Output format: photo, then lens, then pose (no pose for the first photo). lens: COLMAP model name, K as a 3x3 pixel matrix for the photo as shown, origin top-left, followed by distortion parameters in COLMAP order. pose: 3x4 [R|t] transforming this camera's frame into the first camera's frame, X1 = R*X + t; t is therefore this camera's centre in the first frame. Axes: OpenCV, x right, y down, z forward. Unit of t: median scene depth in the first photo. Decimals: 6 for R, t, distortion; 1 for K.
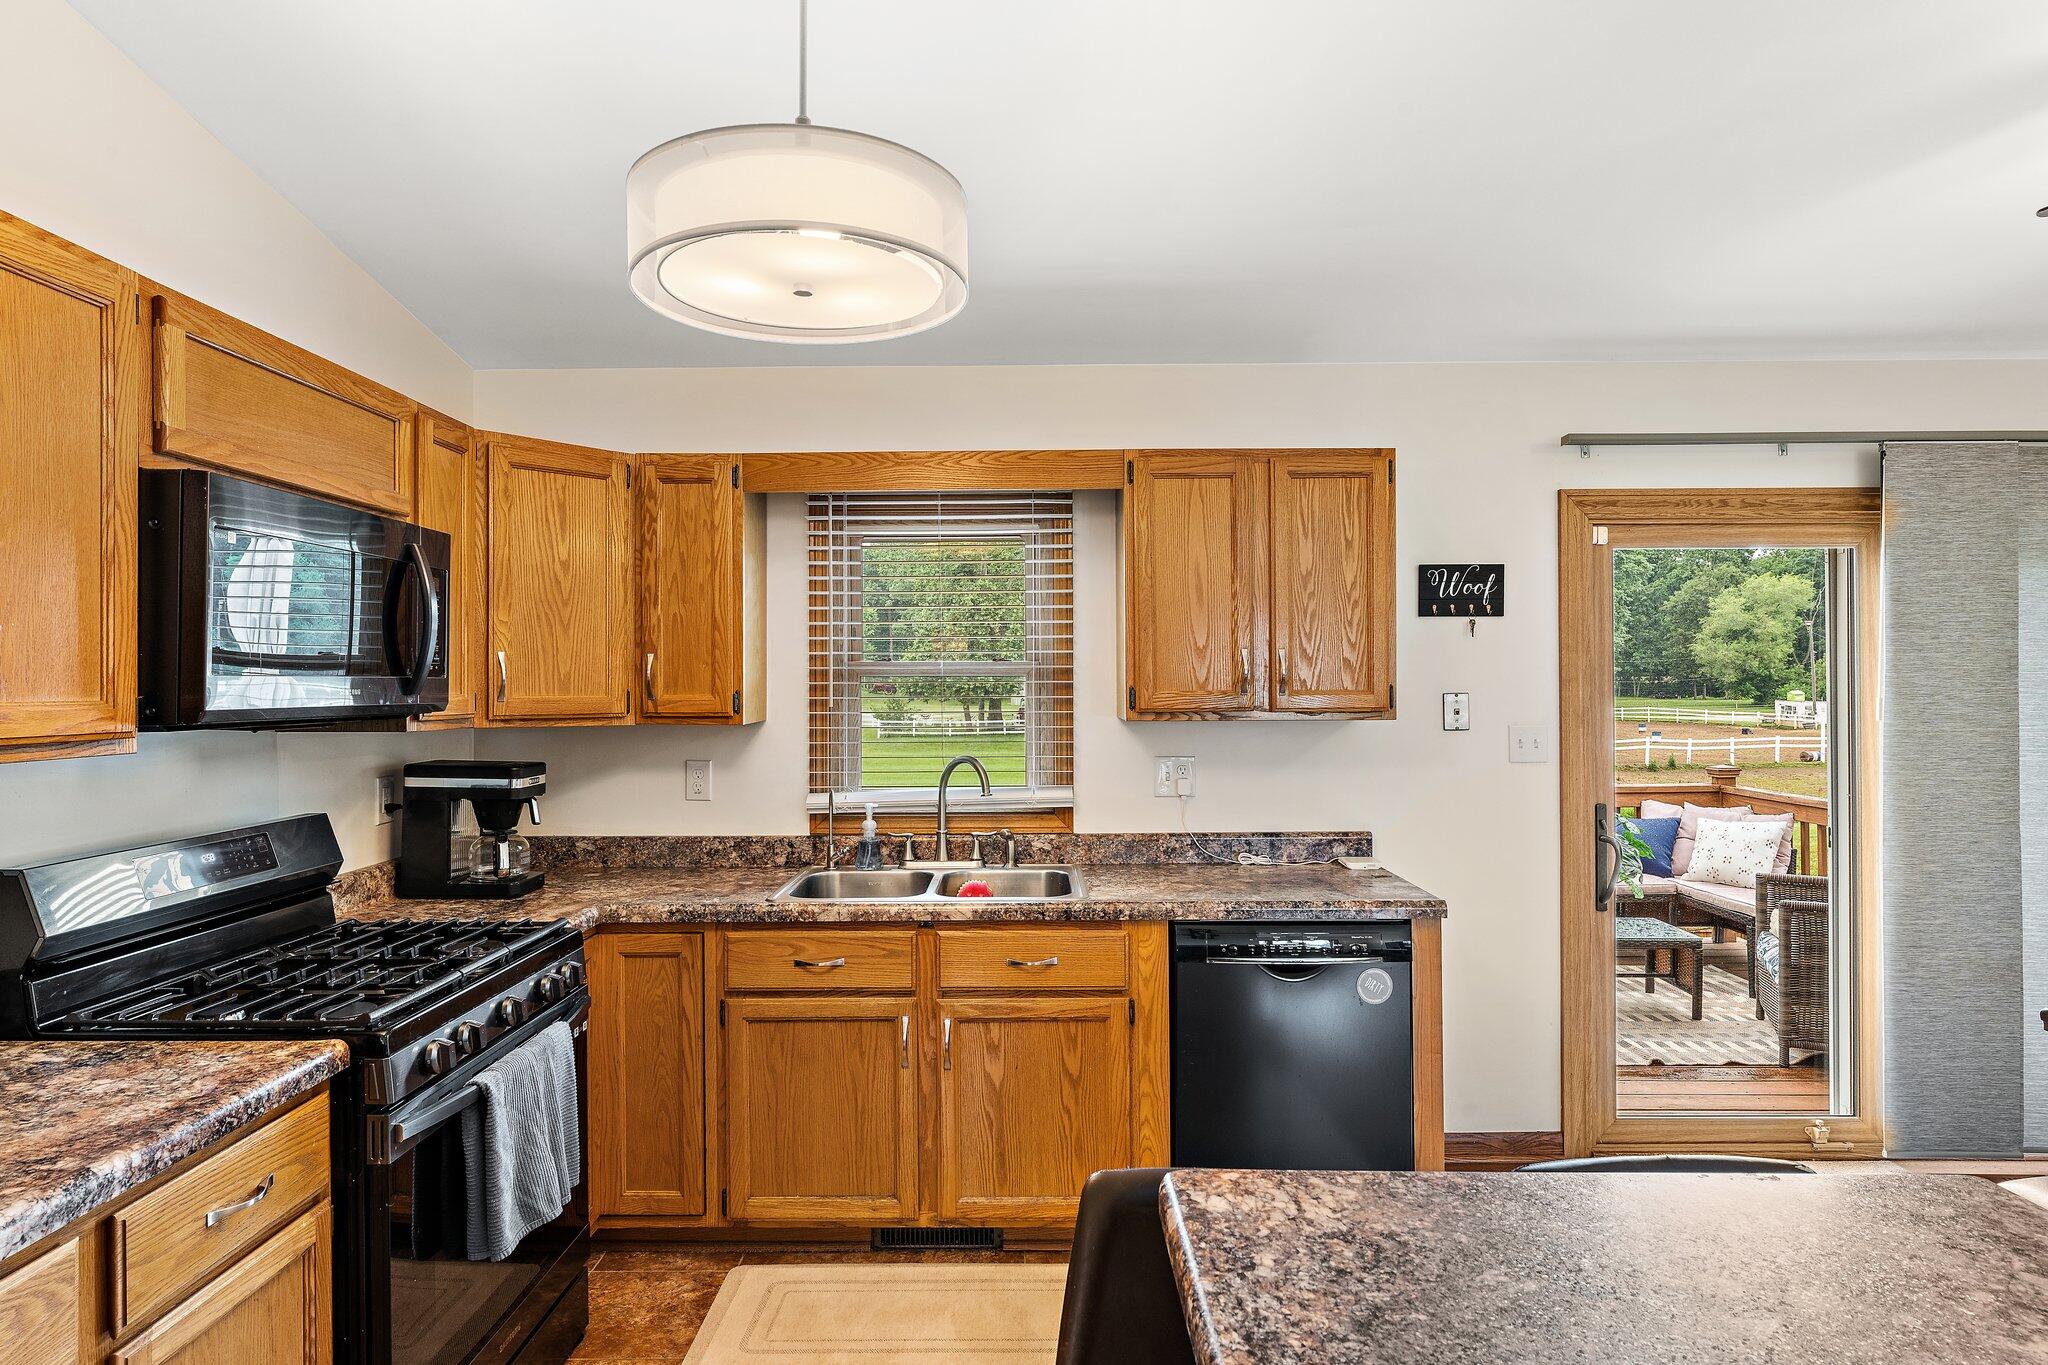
lens RADIAL K [[1108.8, 0, 1024.0], [0, 1108.8, 682.5], [0, 0, 1]] dist [-0.000599, 0.000709]
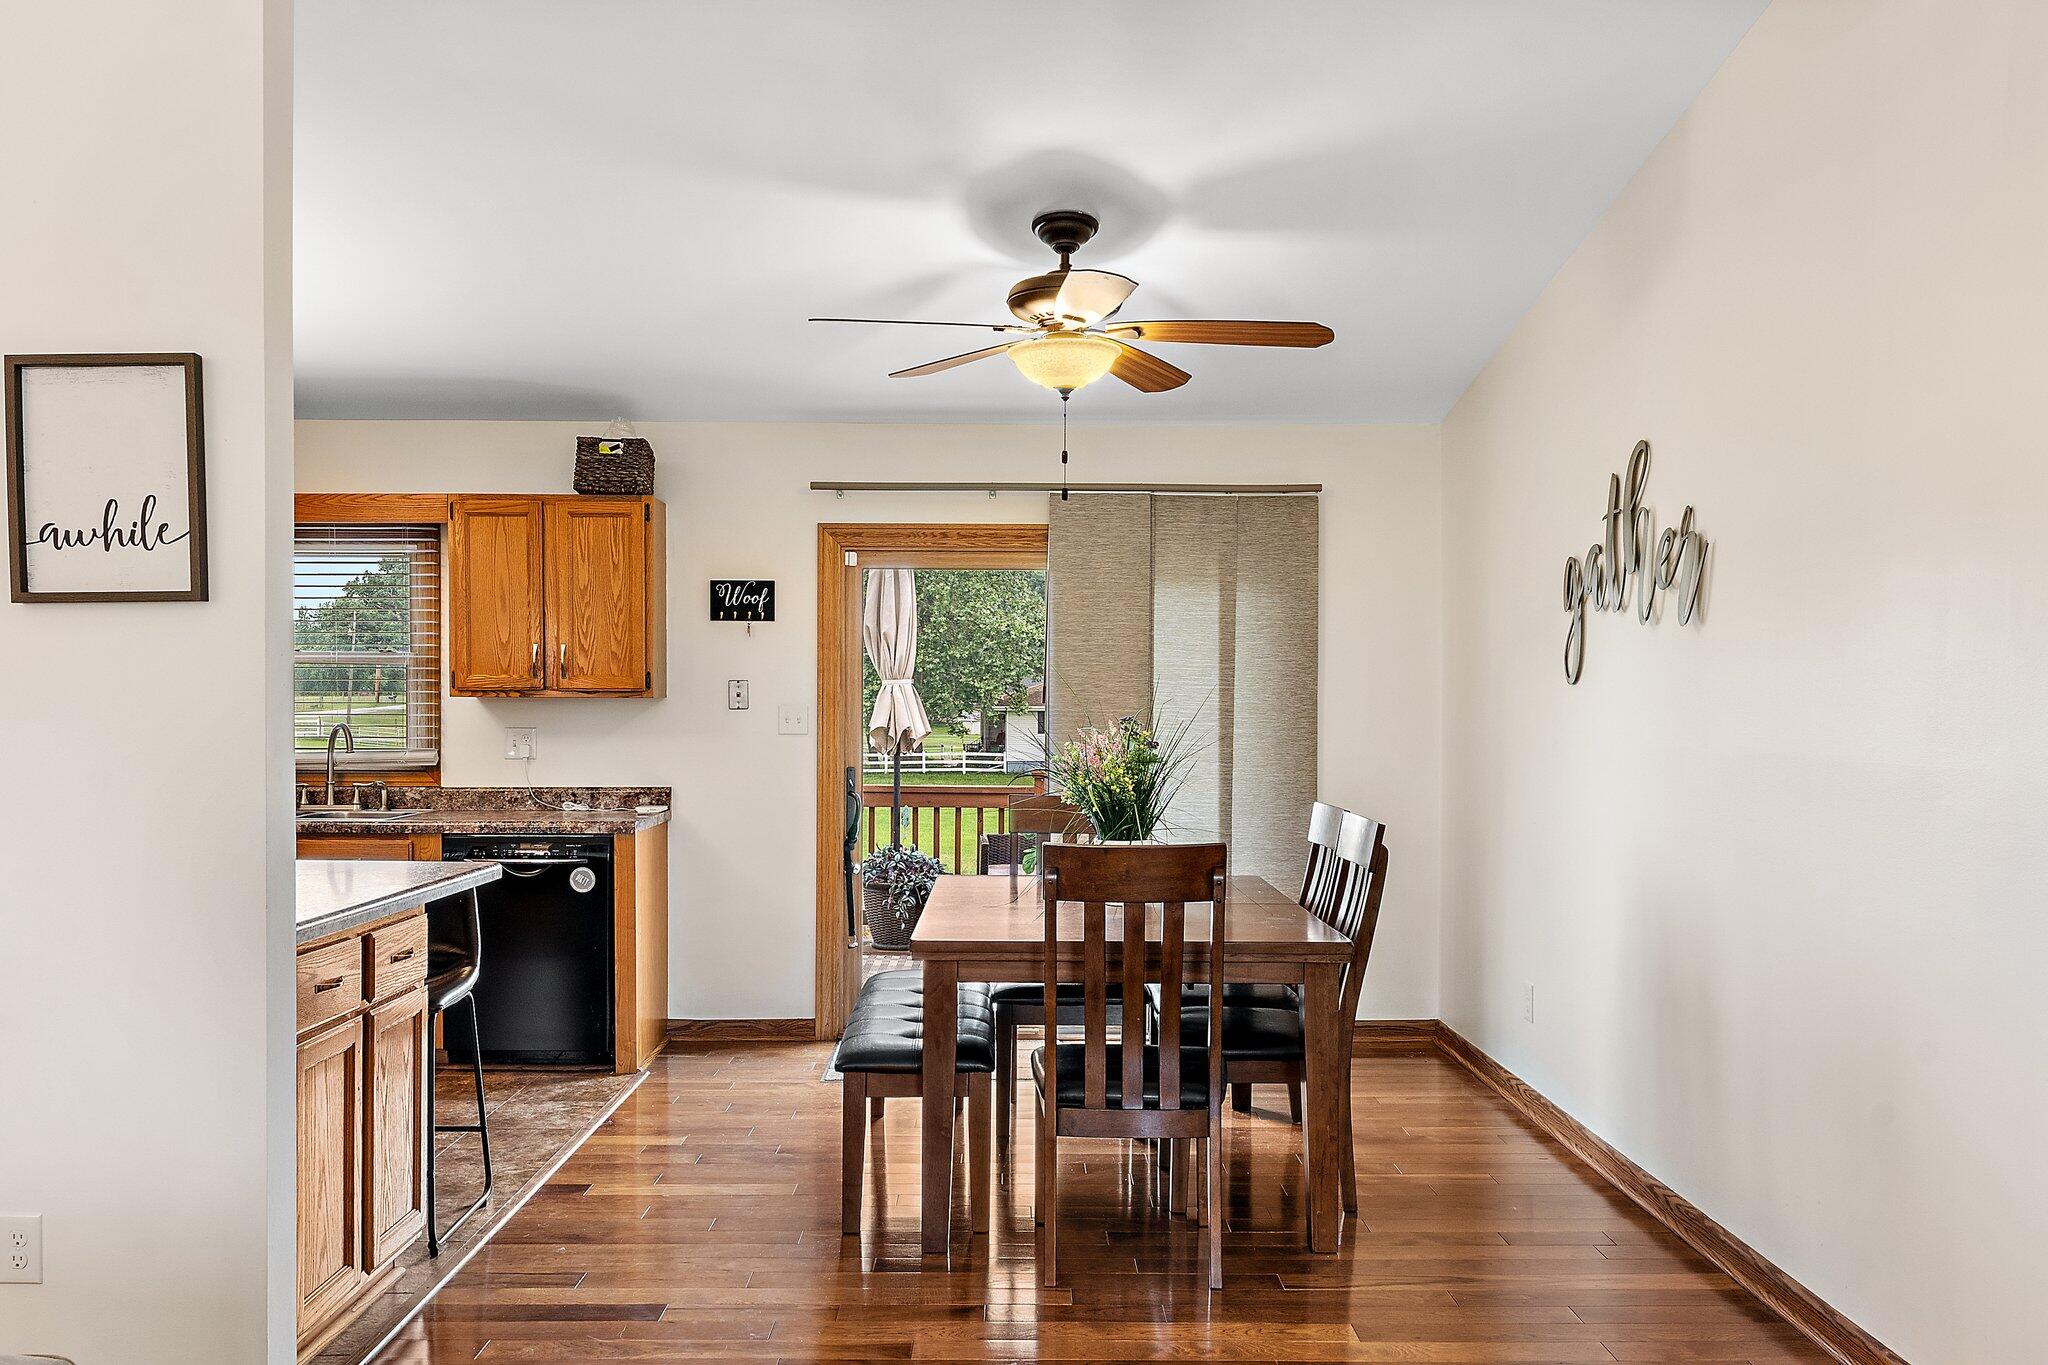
lens RADIAL K [[1617.7, 0, 1018.9], [0, 1617.7, 733.1], [0, 0, 1]] dist [-0.002381, -0.000252]
pose [[0.999764, 0.008660, 0.019902, 0.705279], [-0.009046, 0.999772, 0.019341, 0.032927], [-0.019730, -0.019516, 0.999615, -0.923170]]
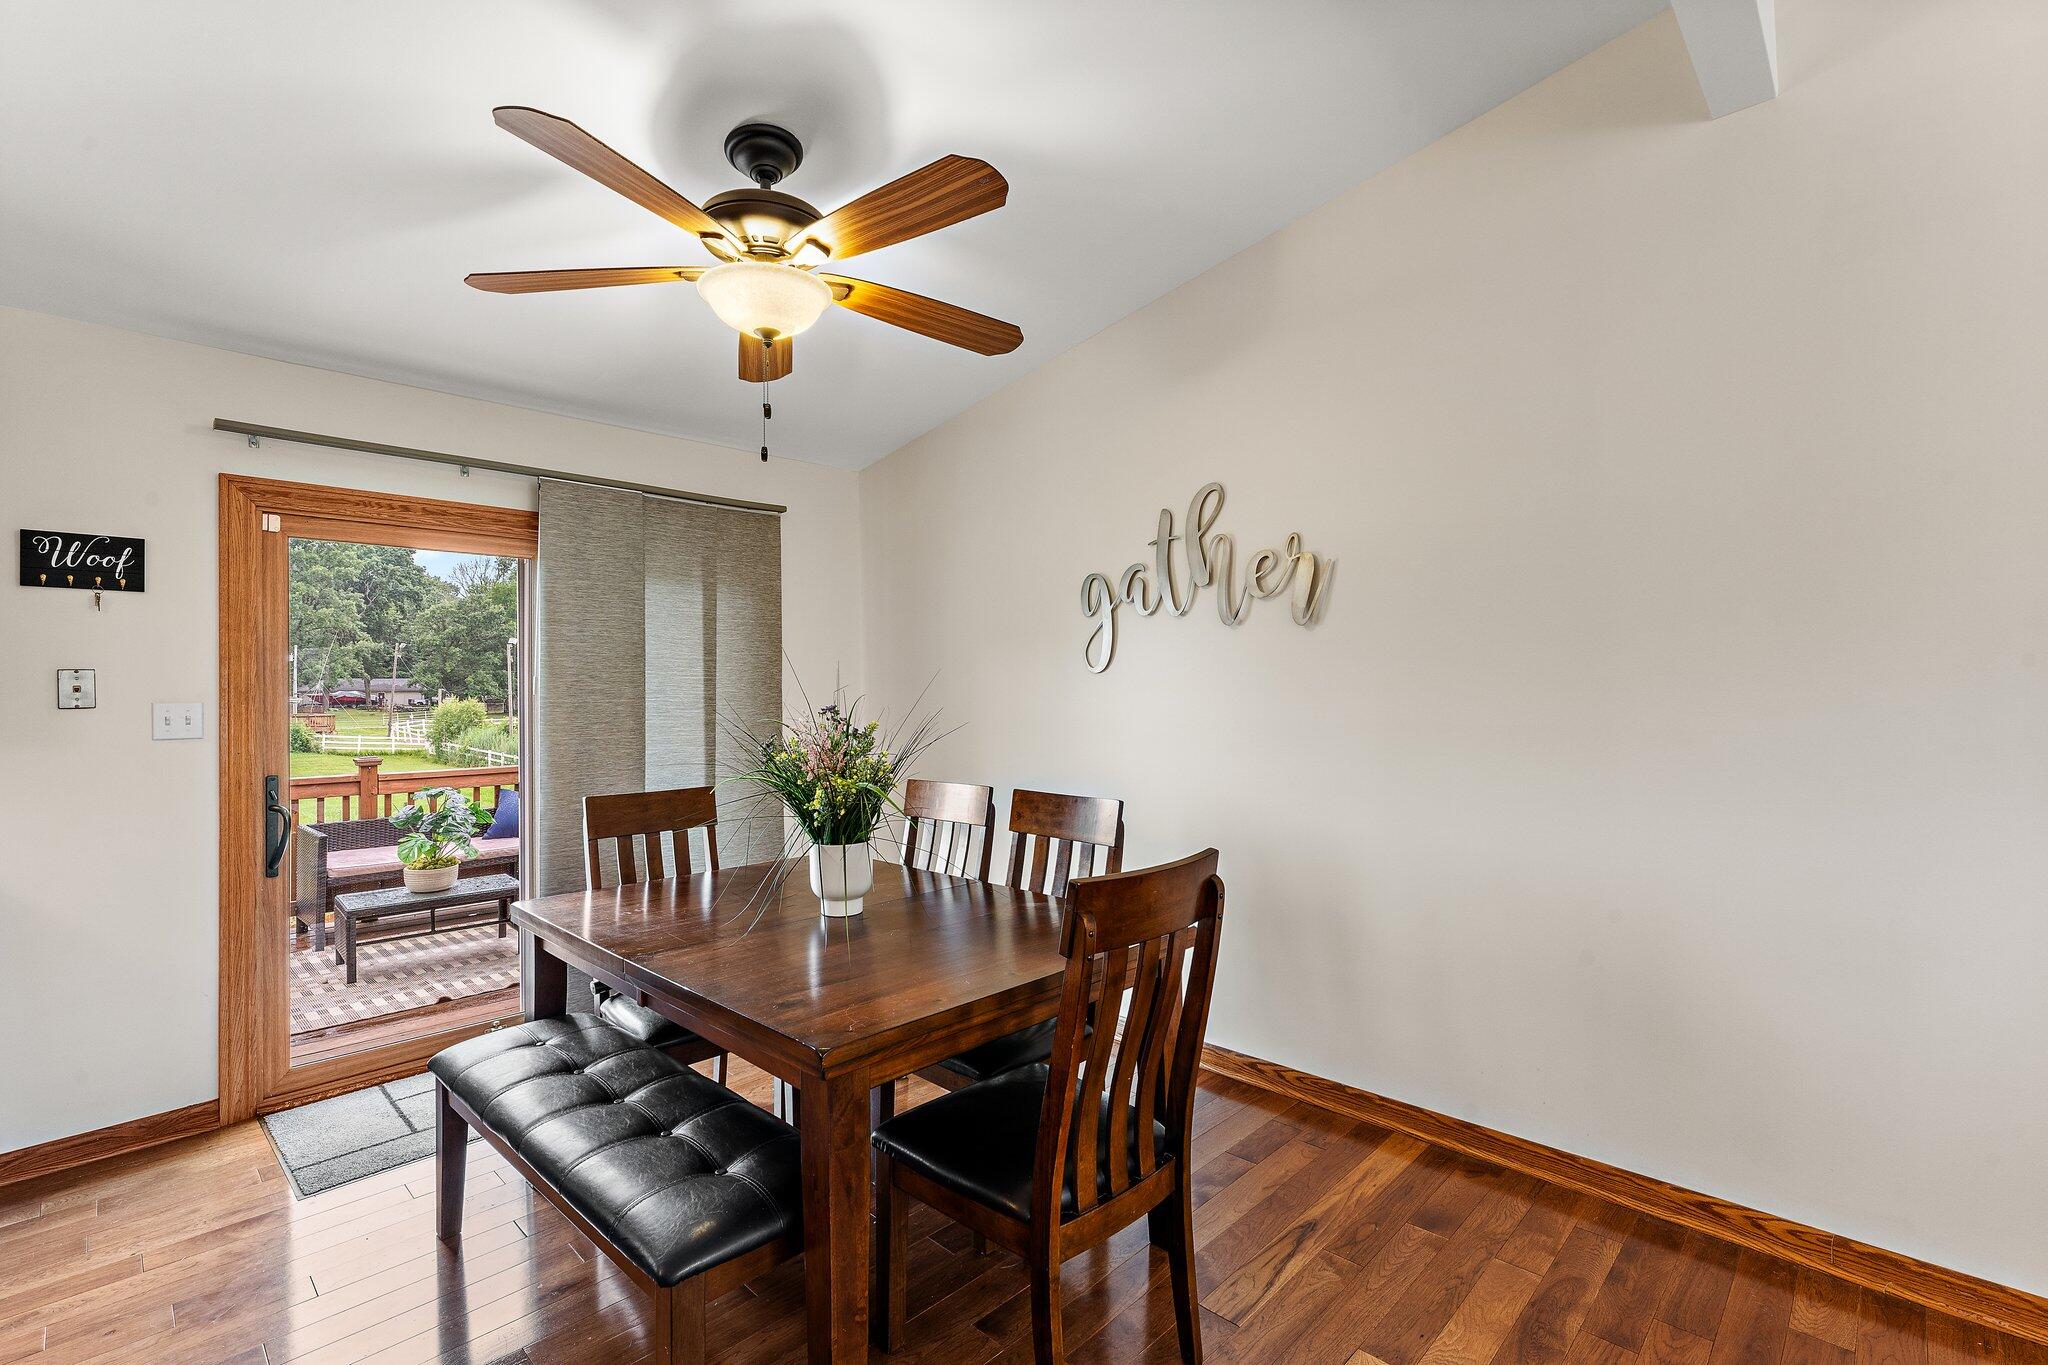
lens RADIAL K [[909.2, 0, 1014.5], [0, 909.2, 682.8], [0, 0, 1]] dist [-0.003203, -0.000355]
pose [[0.691790, 0.003830, 0.722089, 0.400349], [0.005585, 0.999928, -0.010654, 0.035011], [-0.722078, 0.011404, 0.691718, -0.116963]]
